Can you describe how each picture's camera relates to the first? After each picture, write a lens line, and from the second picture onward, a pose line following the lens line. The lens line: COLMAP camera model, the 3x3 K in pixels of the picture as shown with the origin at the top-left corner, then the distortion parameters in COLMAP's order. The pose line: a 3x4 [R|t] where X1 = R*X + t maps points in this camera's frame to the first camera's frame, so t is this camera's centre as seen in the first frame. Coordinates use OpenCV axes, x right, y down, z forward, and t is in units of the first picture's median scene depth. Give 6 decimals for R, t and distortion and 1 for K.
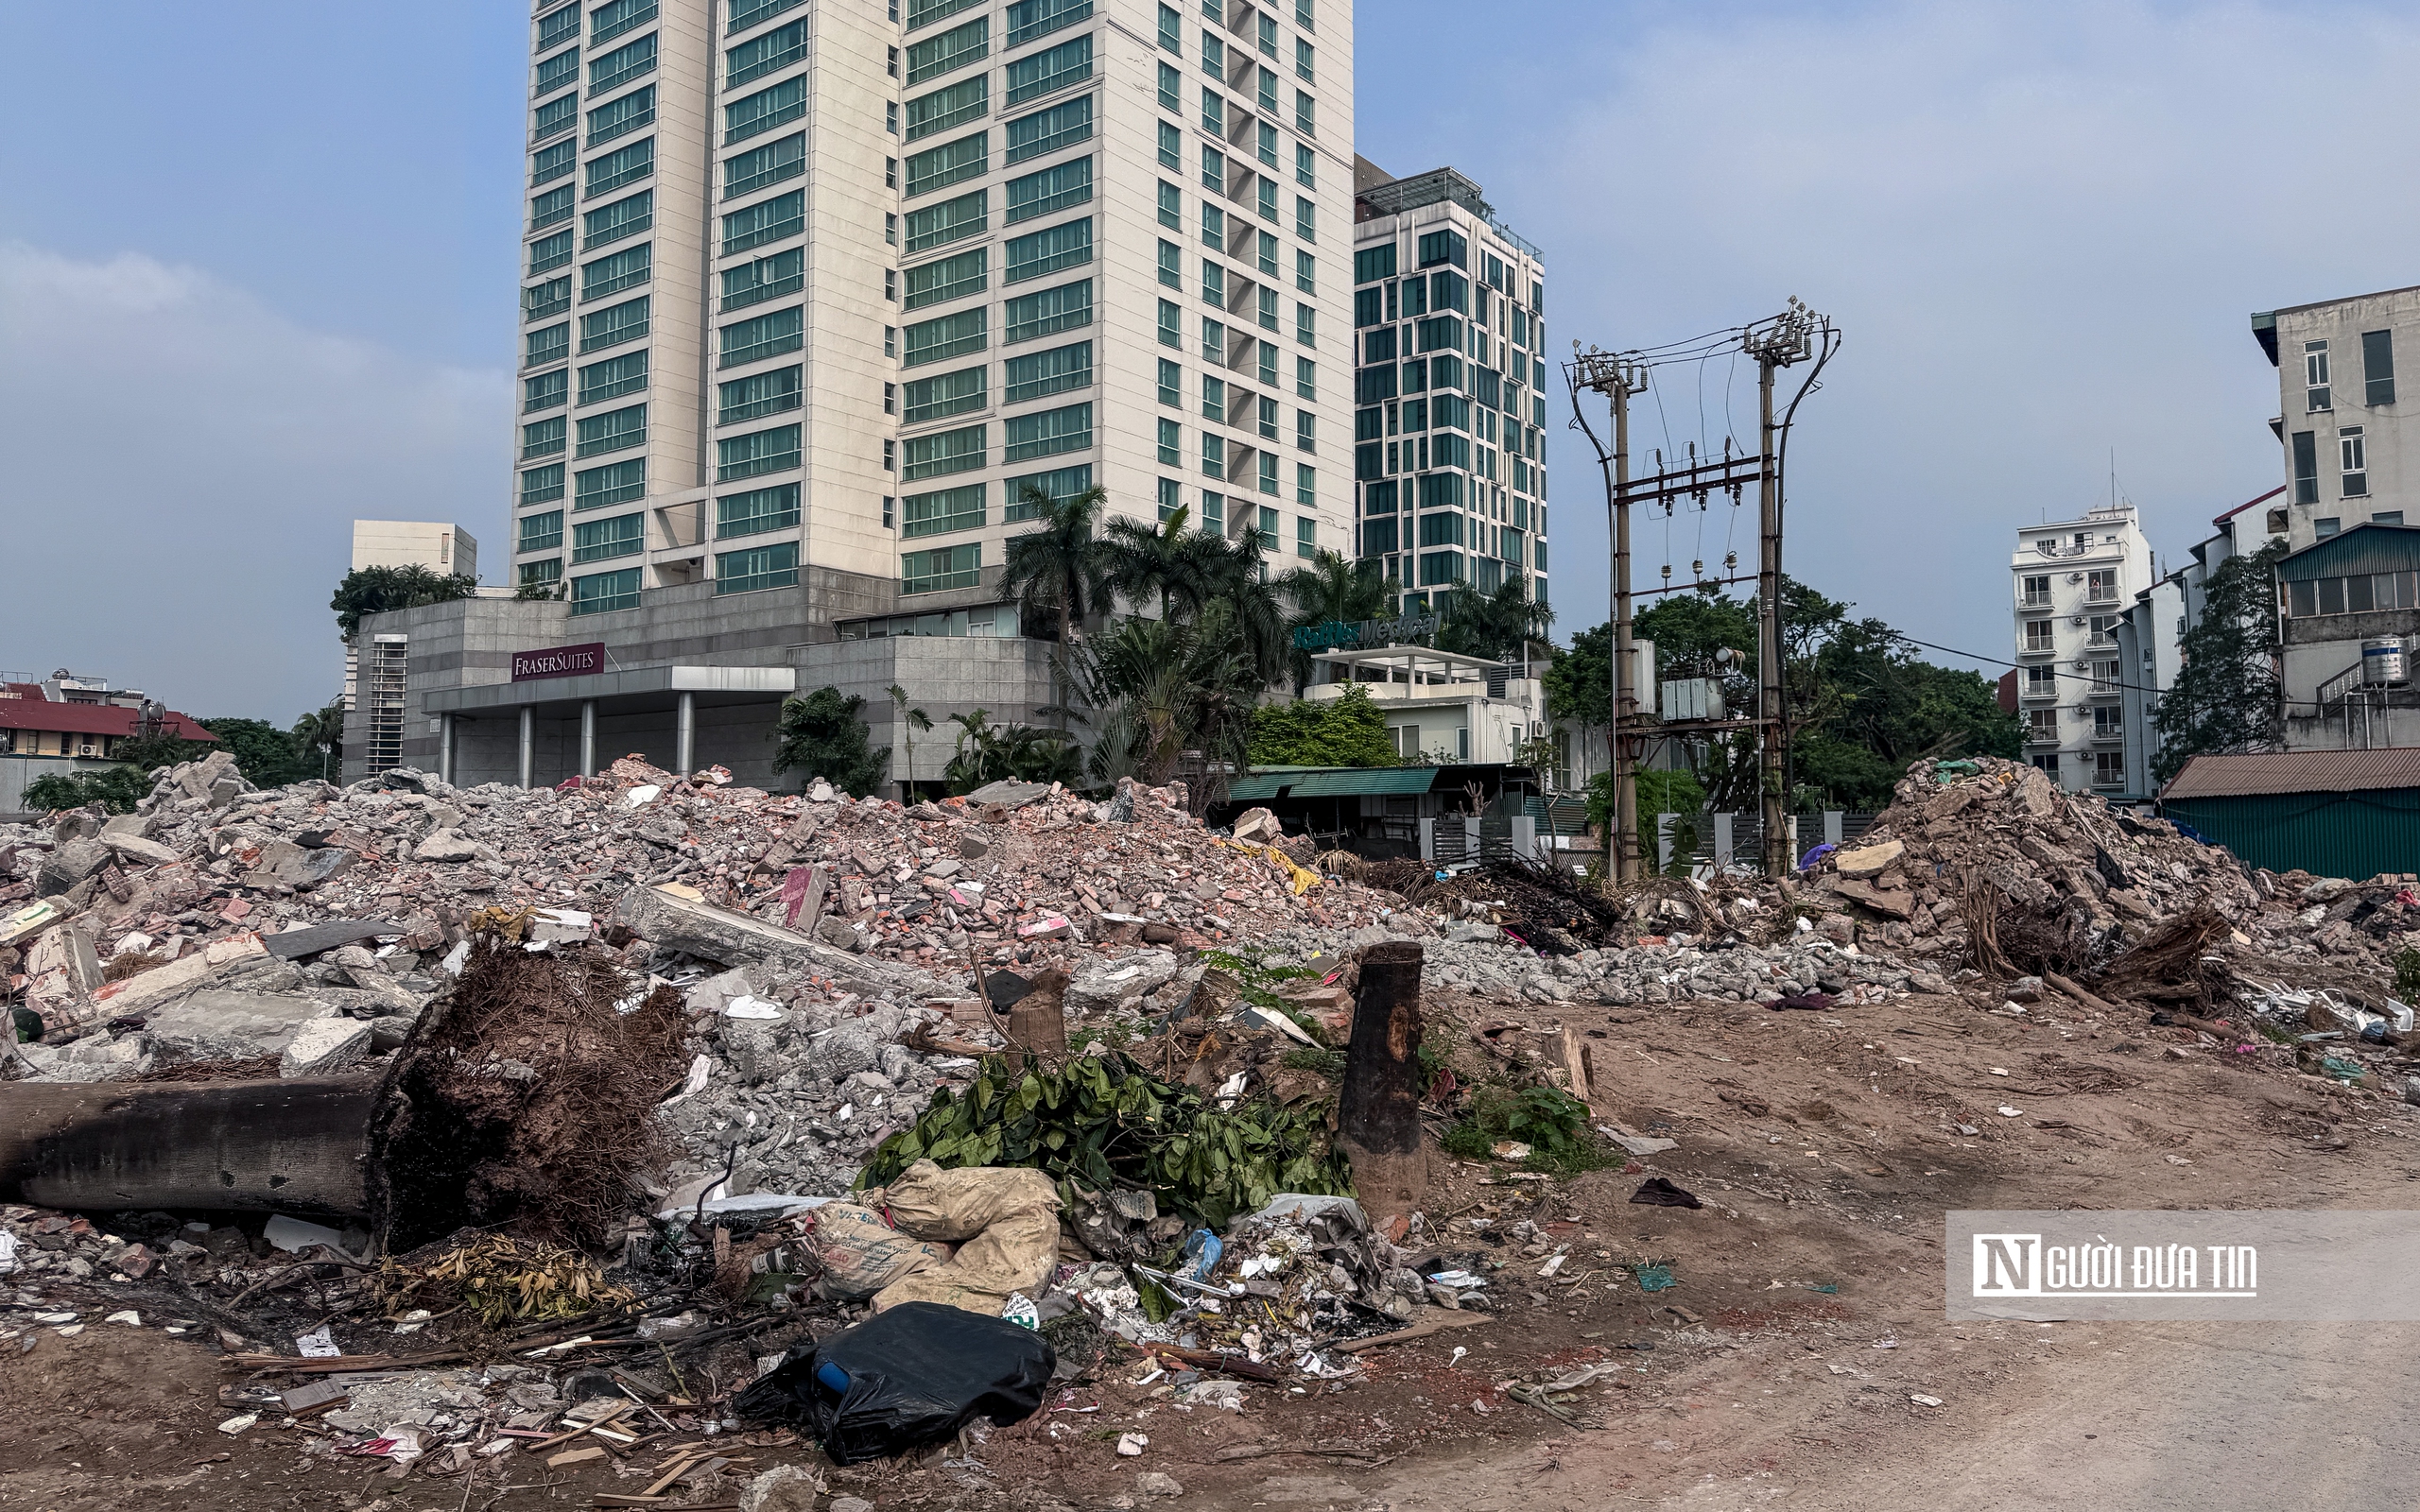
lens RADIAL K [[1655.9, 0, 1210.0], [0, 1655.9, 756.0], [0, 0, 1]] dist [0.031030, -0.052954]
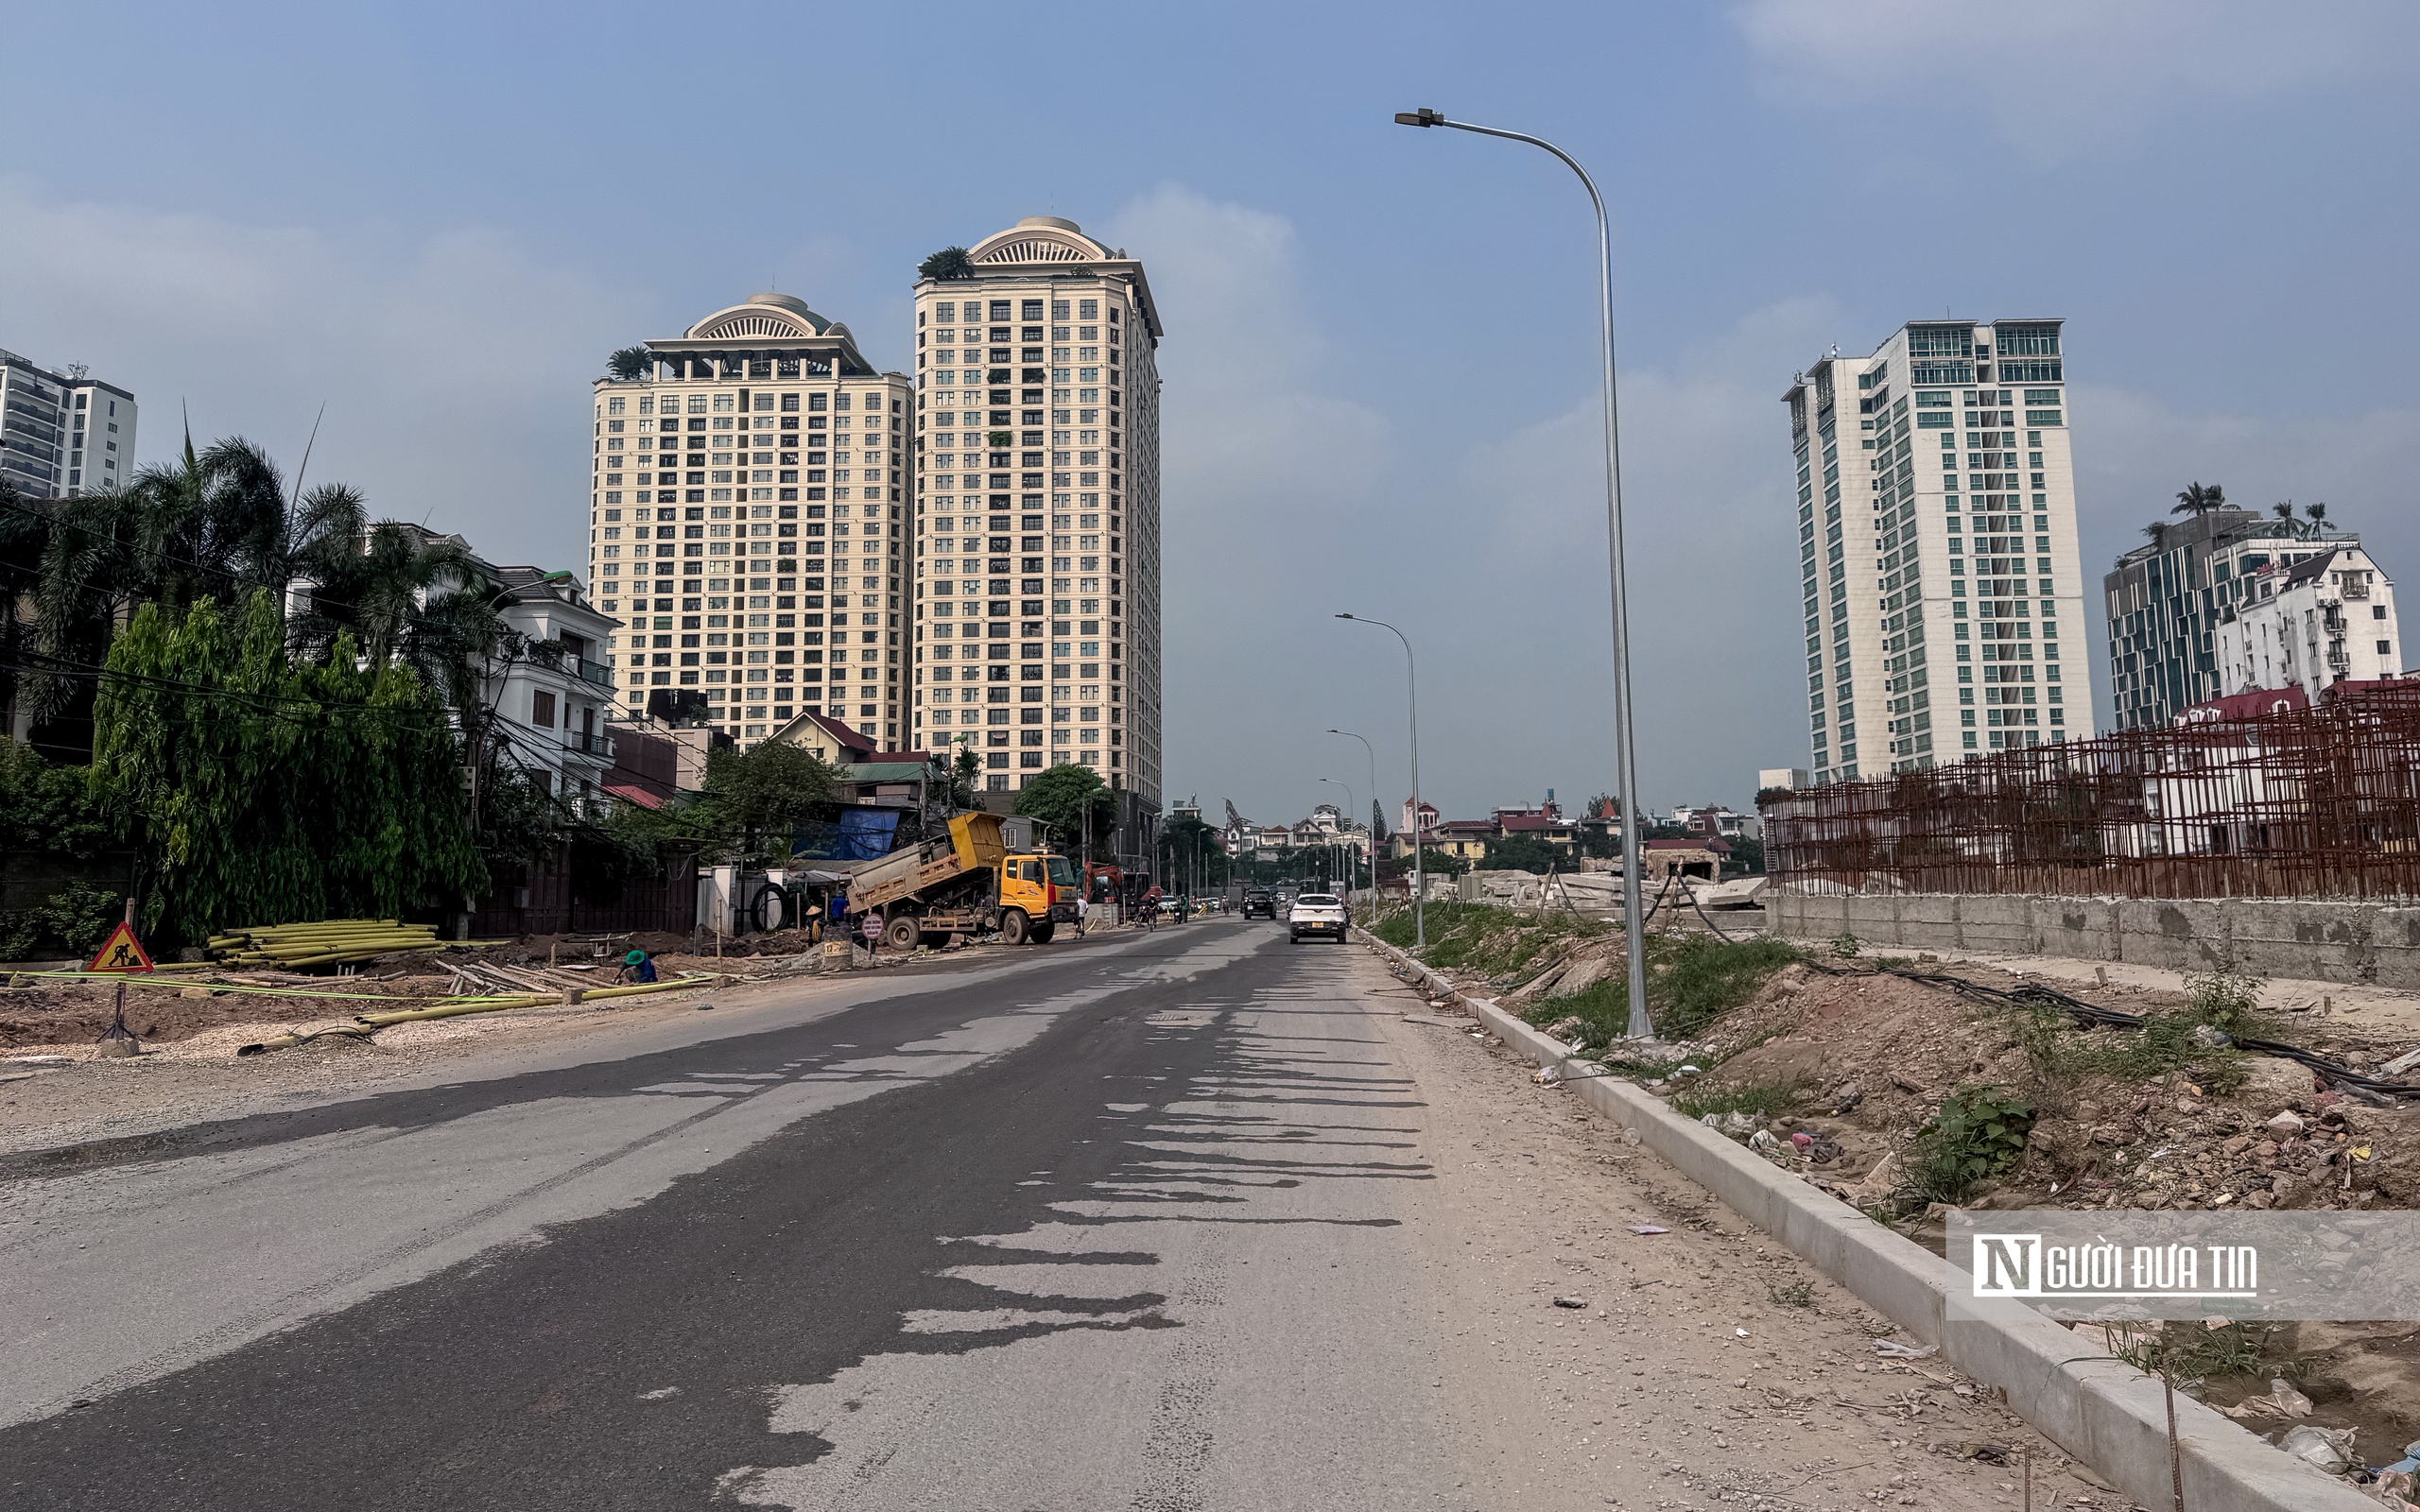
lens RADIAL K [[1715.1, 0, 1249.0], [0, 1715.1, 657.3], [0, 0, 1]] dist [0.083365, -0.150512]
pose [[0.565414, -0.123301, -0.815539, 1.581498], [0.067679, 0.992364, -0.103114, -0.101143], [0.822026, 0.003107, 0.569442, -1.554094]]
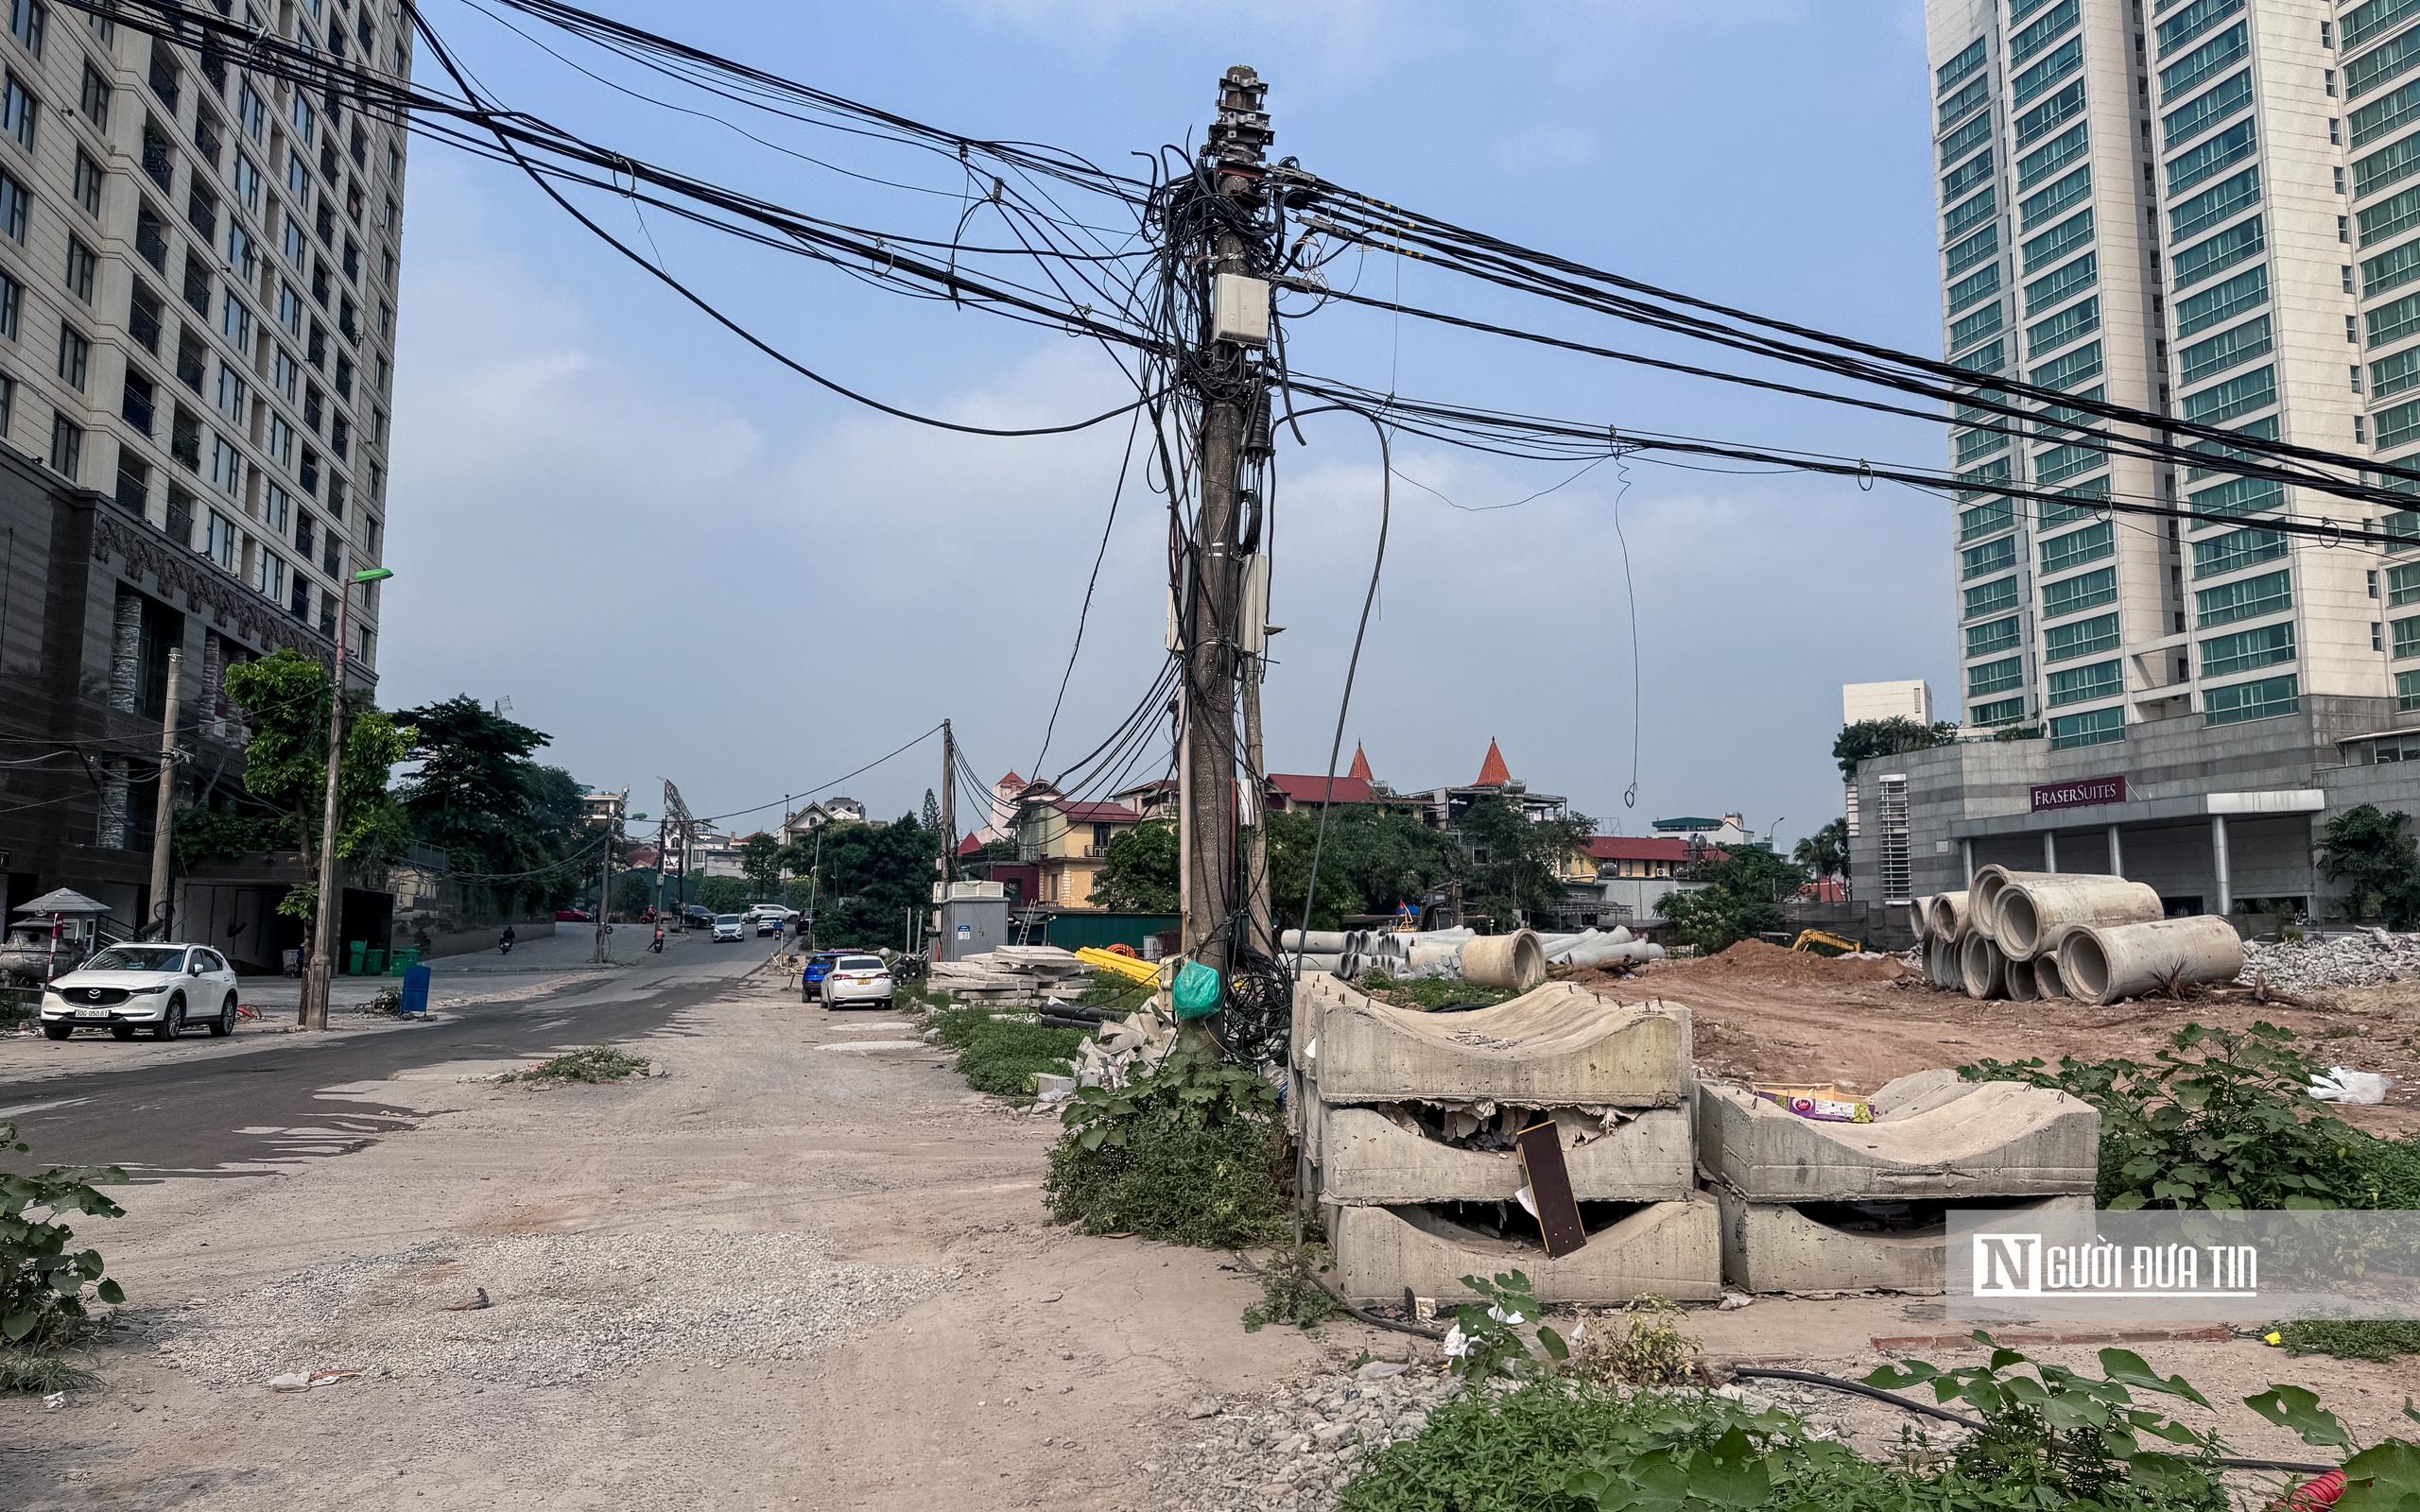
lens RADIAL K [[1655.9, 0, 1210.0], [0, 1655.9, 756.0], [0, 0, 1]] dist [0.031030, -0.052954]
pose [[0.768416, -0.068138, -0.636313, -0.094465], [0.031328, 0.997129, -0.068943, -0.018116], [0.639183, 0.033043, 0.768344, -0.317698]]
